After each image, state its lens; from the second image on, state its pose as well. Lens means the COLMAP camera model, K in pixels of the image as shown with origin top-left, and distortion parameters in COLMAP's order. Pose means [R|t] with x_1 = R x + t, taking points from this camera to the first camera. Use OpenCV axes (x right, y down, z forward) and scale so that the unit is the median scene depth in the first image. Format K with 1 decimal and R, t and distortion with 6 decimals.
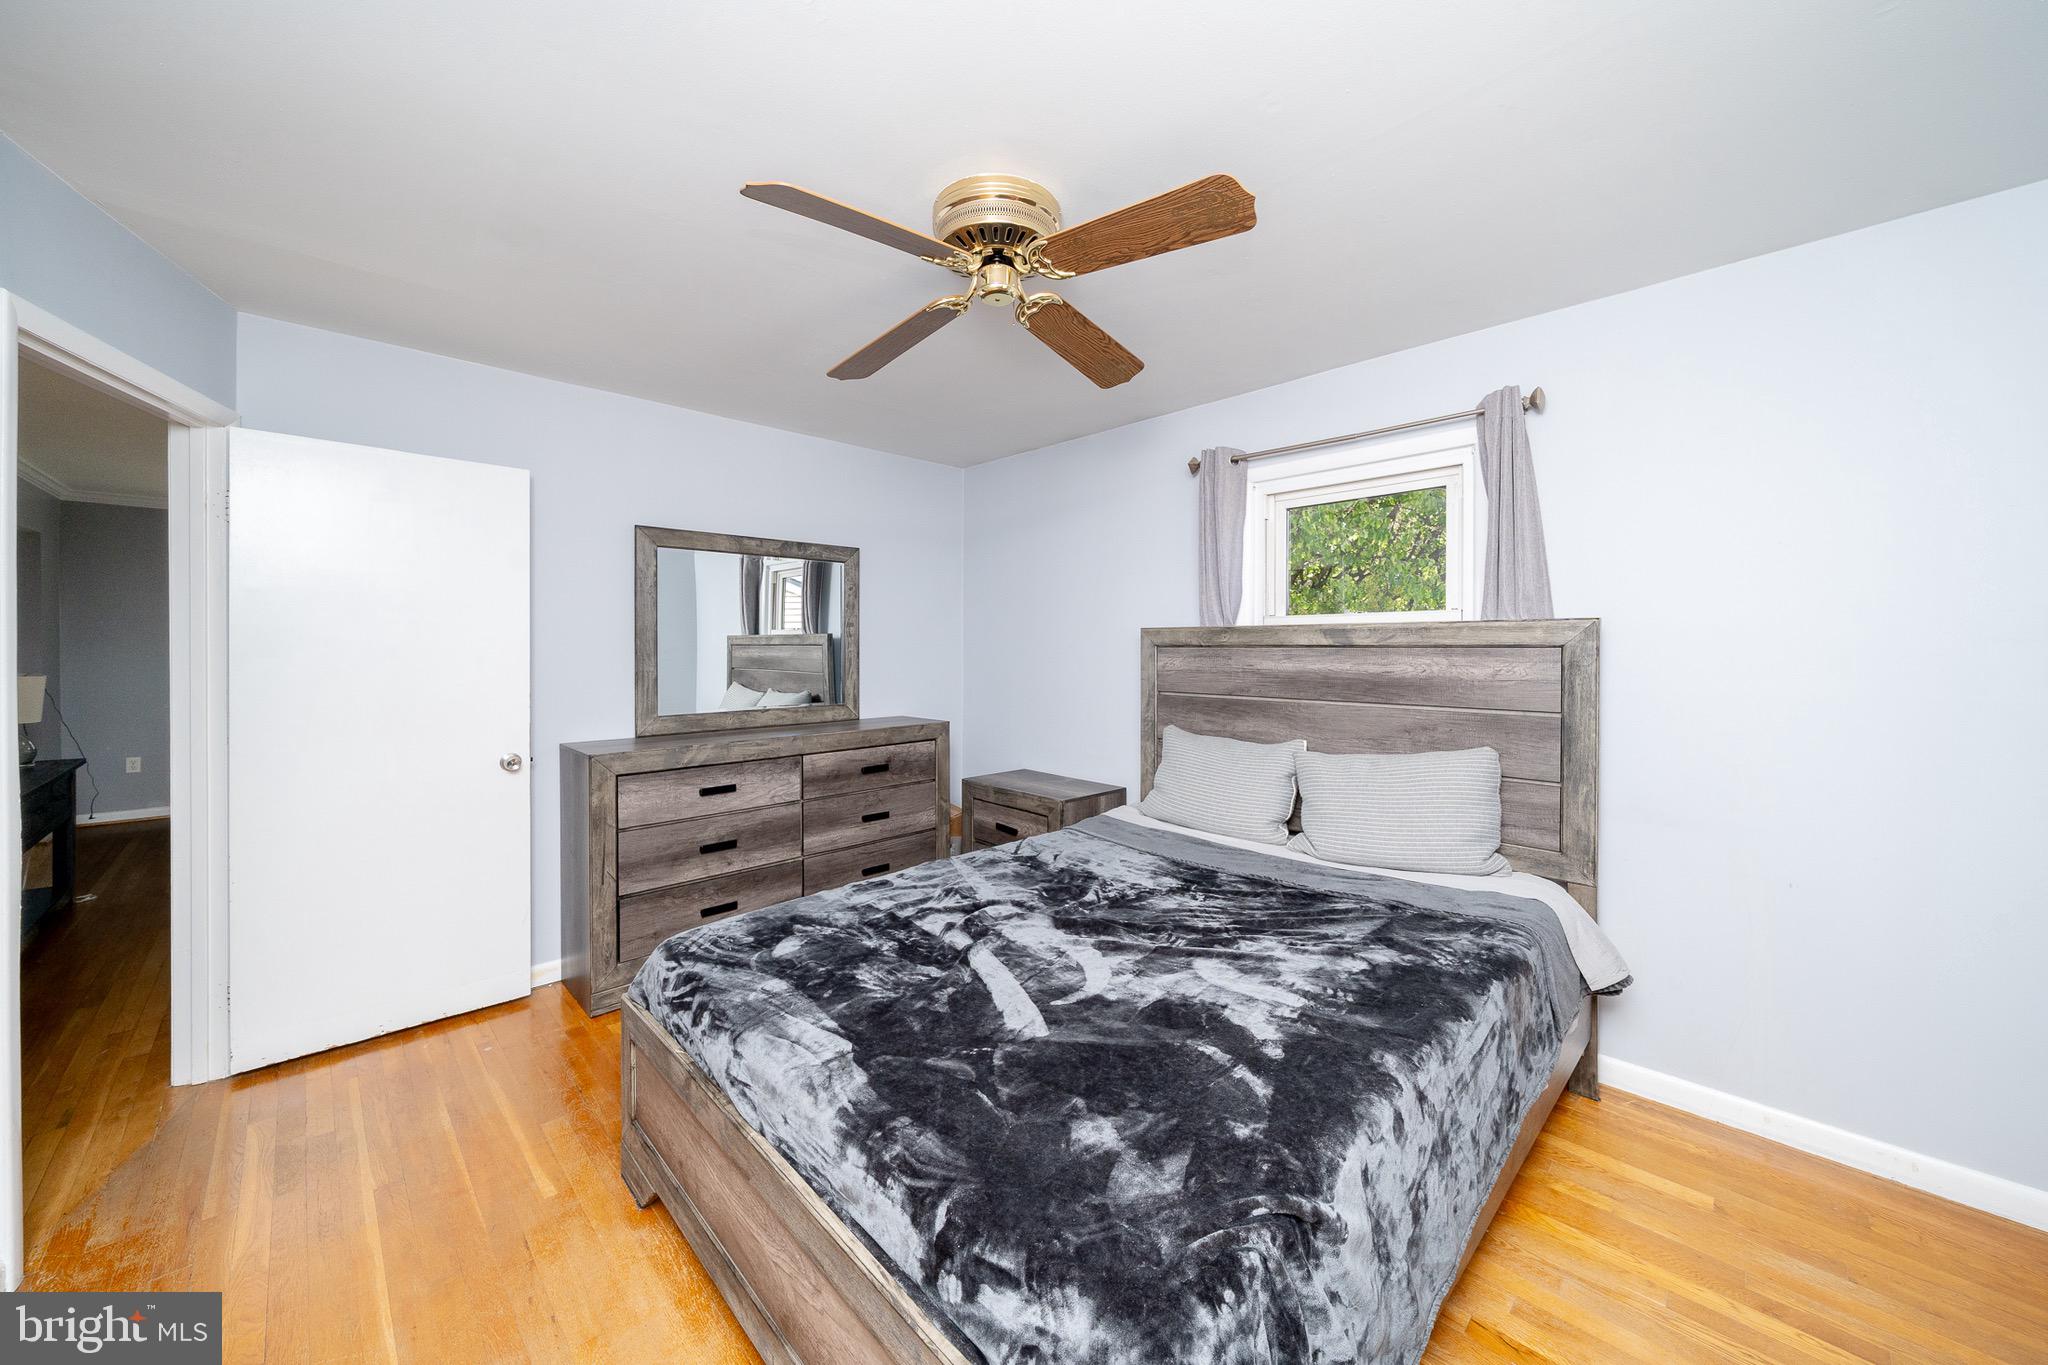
lens RADIAL K [[739.7, 0, 1023.6], [0, 739.7, 651.2], [0, 0, 1]] dist [-0.005059, -0.000056]
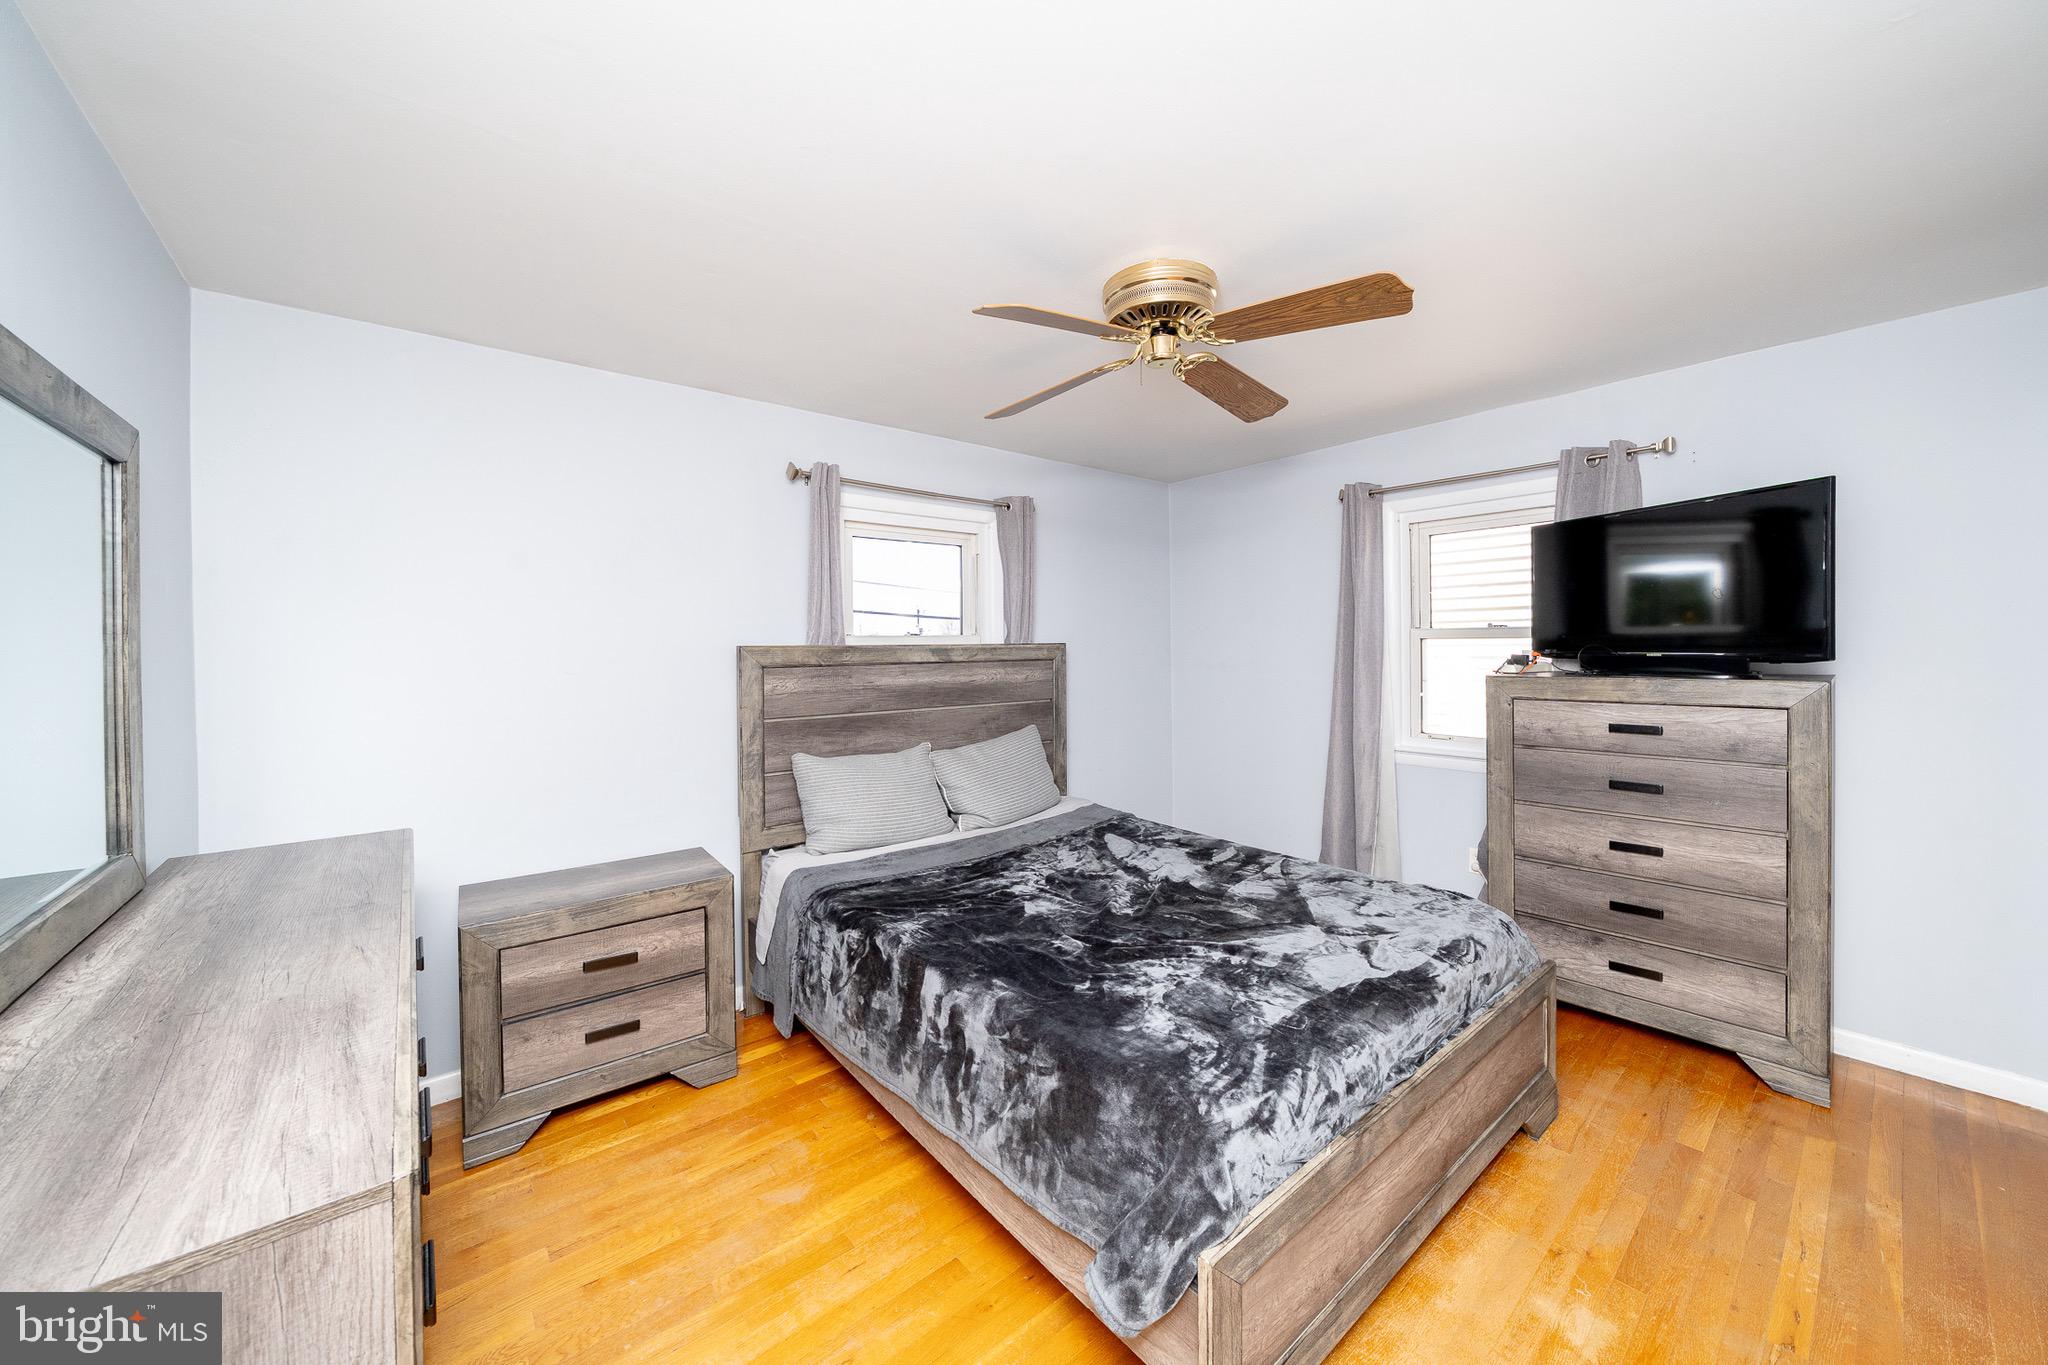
lens RADIAL K [[739.7, 0, 1023.6], [0, 739.7, 651.2], [0, 0, 1]] dist [-0.005059, -0.000056]
pose [[0.096761, -0.013008, 0.995223, -0.646189], [0.015542, 0.999812, 0.011557, -0.030520], [-0.995186, 0.014349, 0.096945, 0.608557]]
